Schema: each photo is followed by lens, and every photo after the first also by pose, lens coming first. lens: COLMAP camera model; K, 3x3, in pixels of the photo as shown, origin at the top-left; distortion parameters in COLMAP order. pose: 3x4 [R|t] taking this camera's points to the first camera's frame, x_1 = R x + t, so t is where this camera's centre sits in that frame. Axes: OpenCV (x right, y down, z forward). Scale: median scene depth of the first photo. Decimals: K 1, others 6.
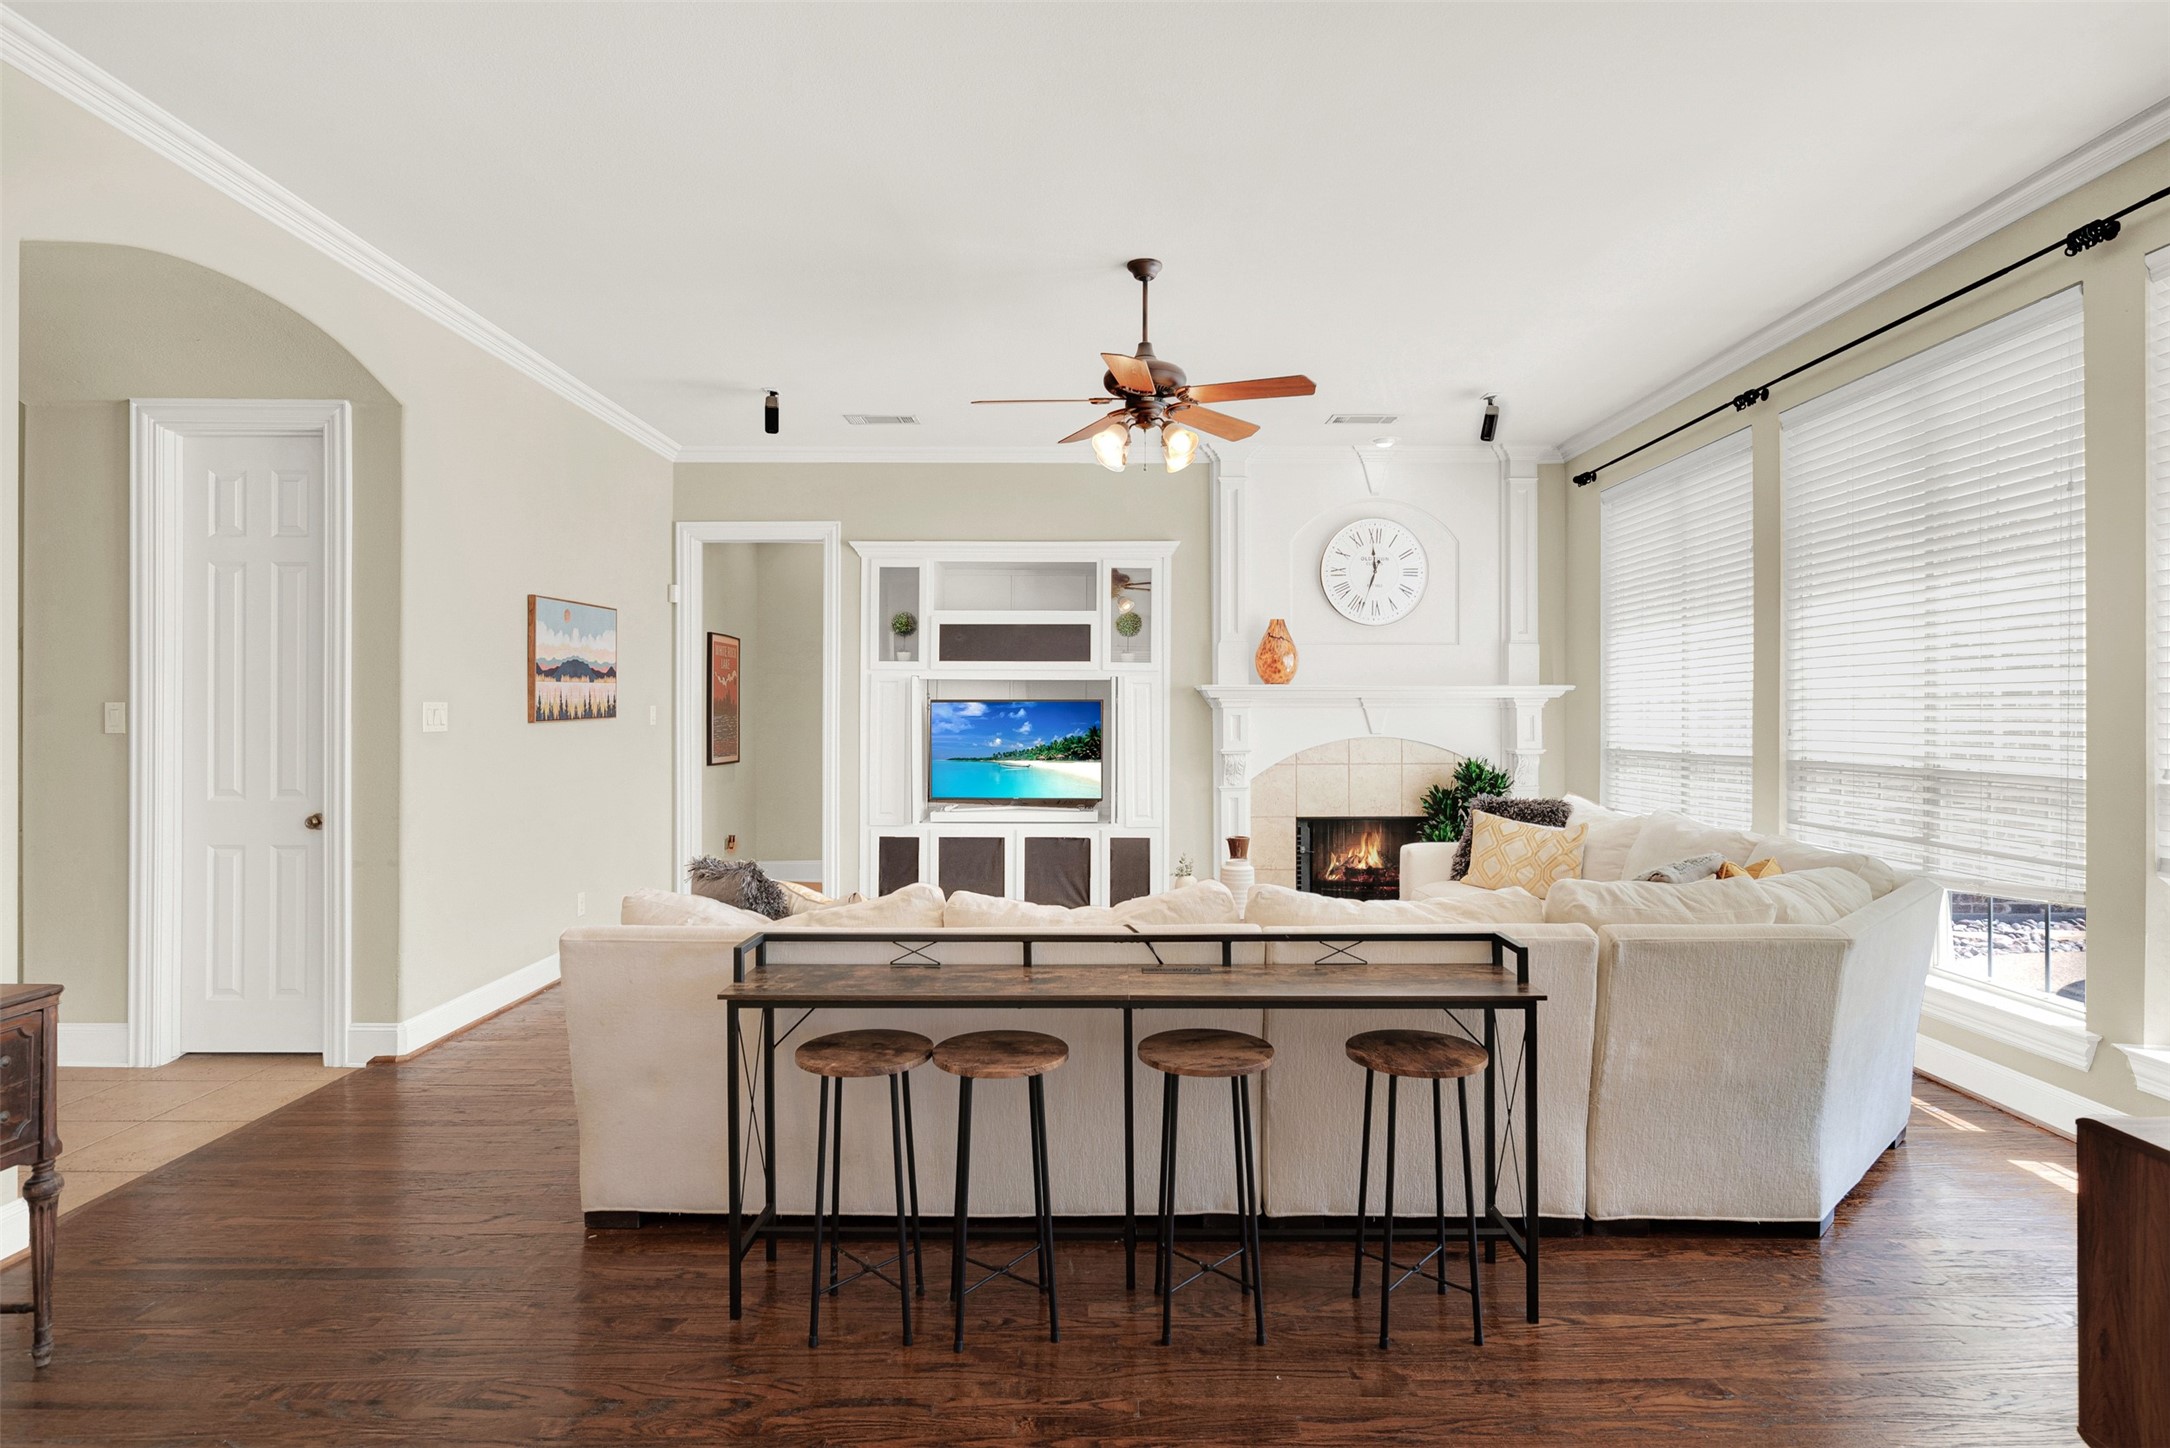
lens RADIAL K [[1113.8, 0, 1092.5], [0, 1113.8, 717.9], [0, 0, 1]] dist [0.003254, 0.000662]
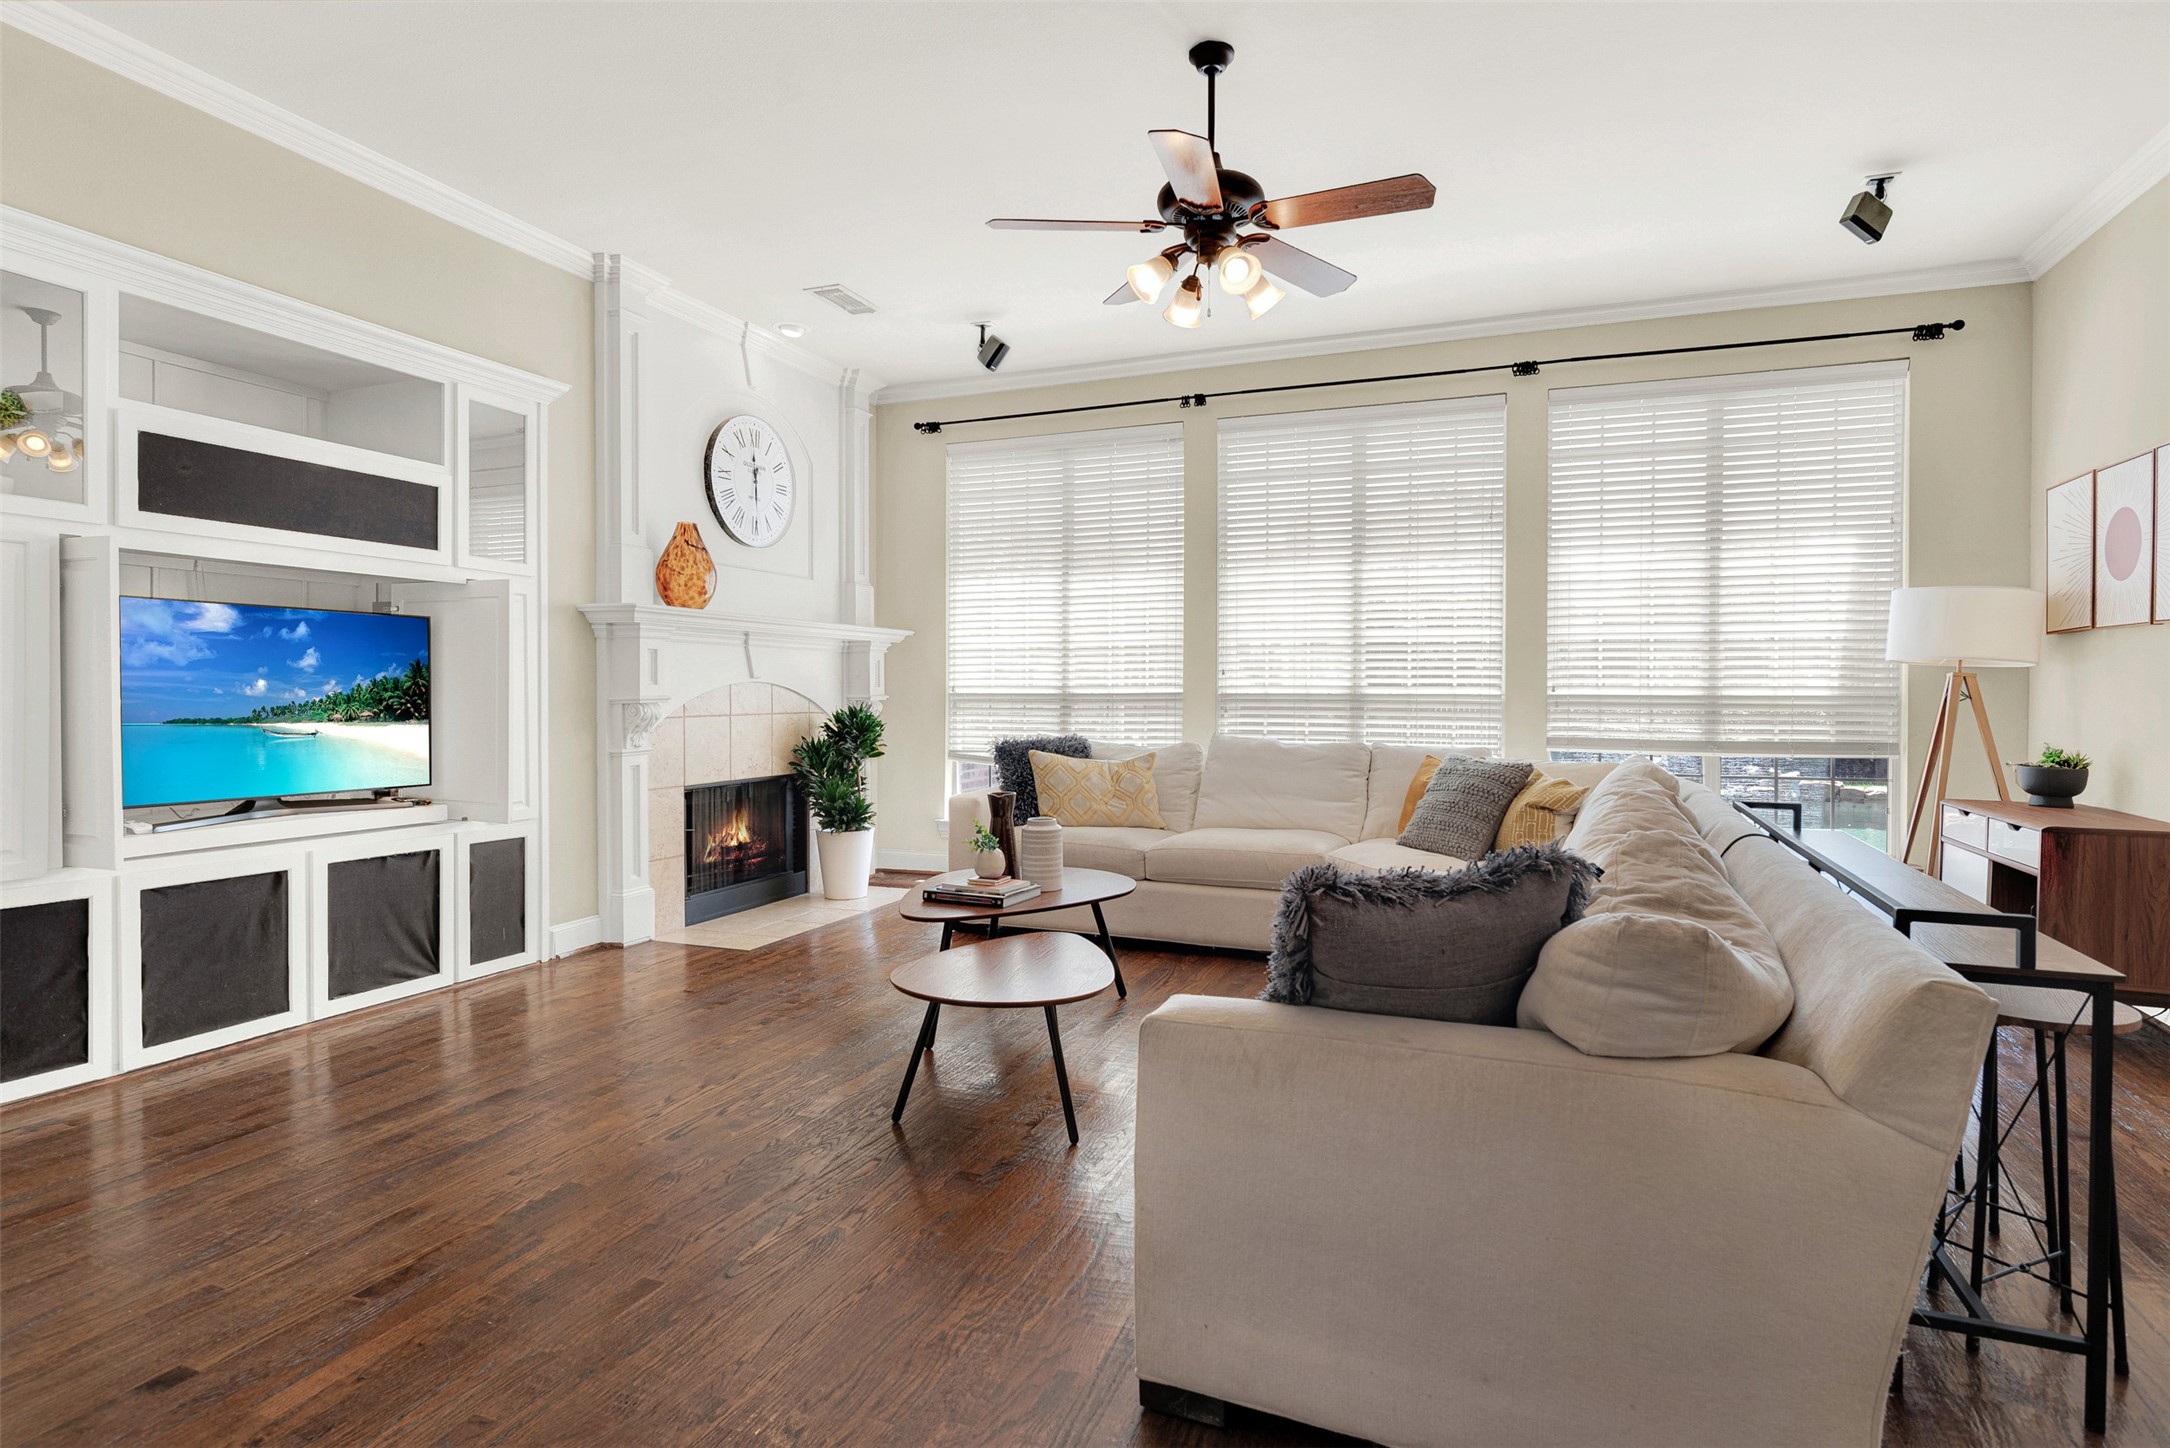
lens RADIAL K [[1113.8, 0, 1092.5], [0, 1113.8, 717.9], [0, 0, 1]] dist [0.003254, 0.000662]
pose [[0.376912, -0.020401, 0.926024, -0.419217], [0.001974, 0.999773, 0.021223, 0.026165], [-0.926247, -0.006171, 0.376867, 0.457635]]
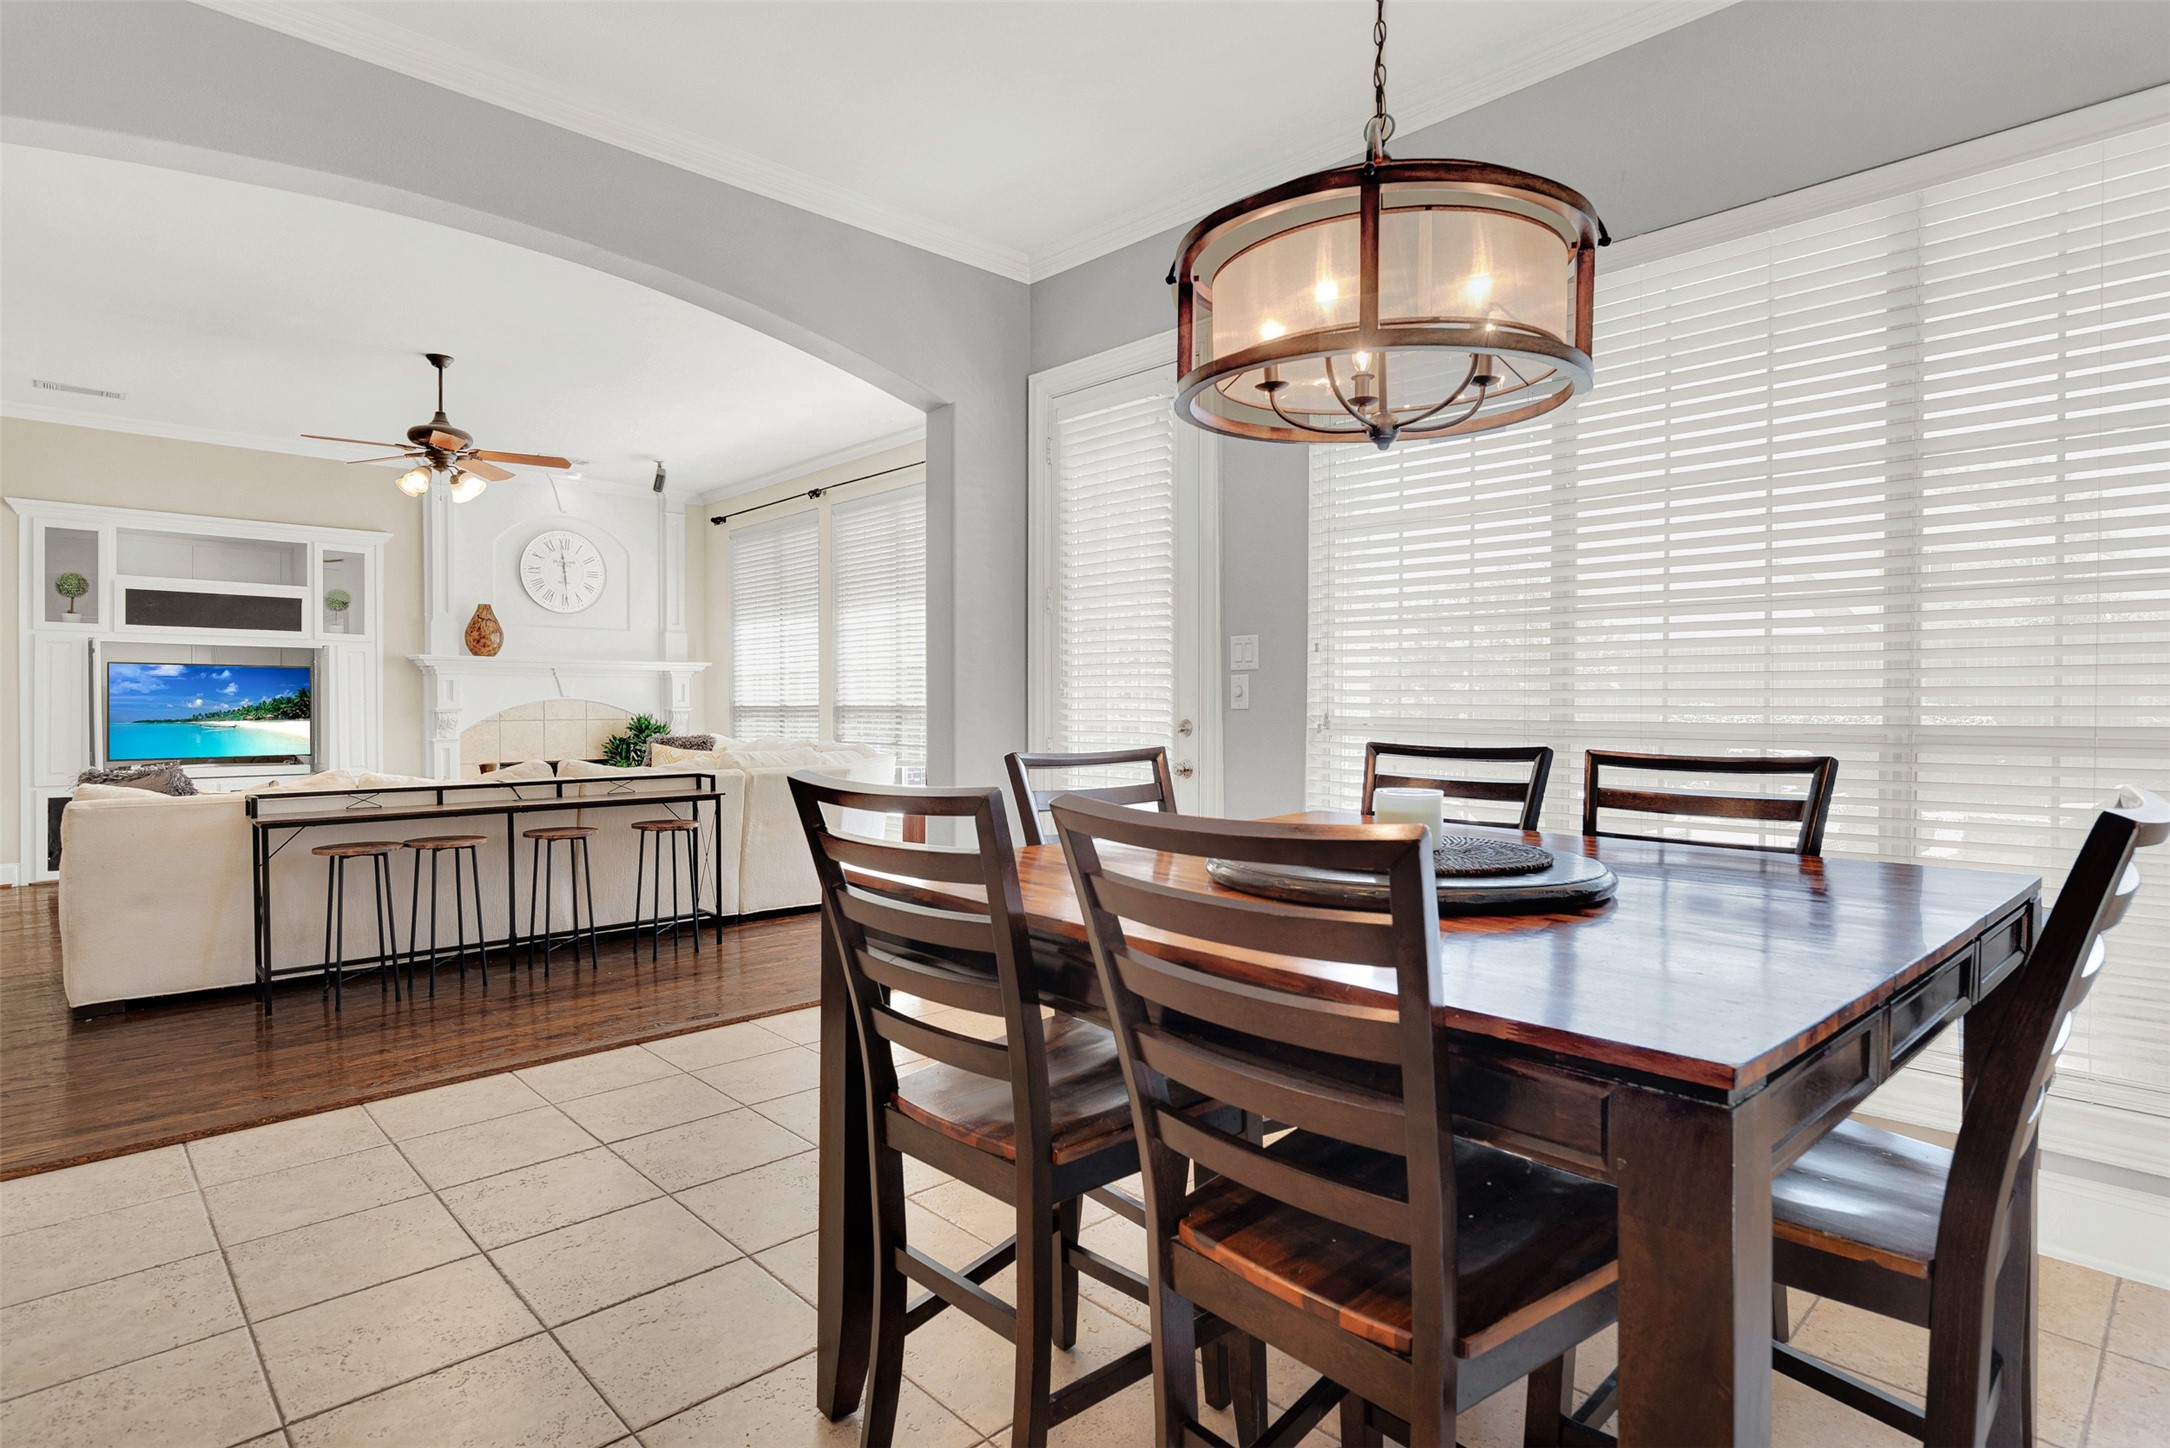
lens RADIAL K [[1121.2, 0, 1082.3], [0, 1121.2, 714.9], [0, 0, 1]] dist [-0.002257, -0.010830]
pose [[0.731674, -0.004704, 0.681639, -0.195601], [0.001989, 0.999987, 0.004767, 0.030204], [-0.681652, -0.002132, 0.731673, -0.367728]]
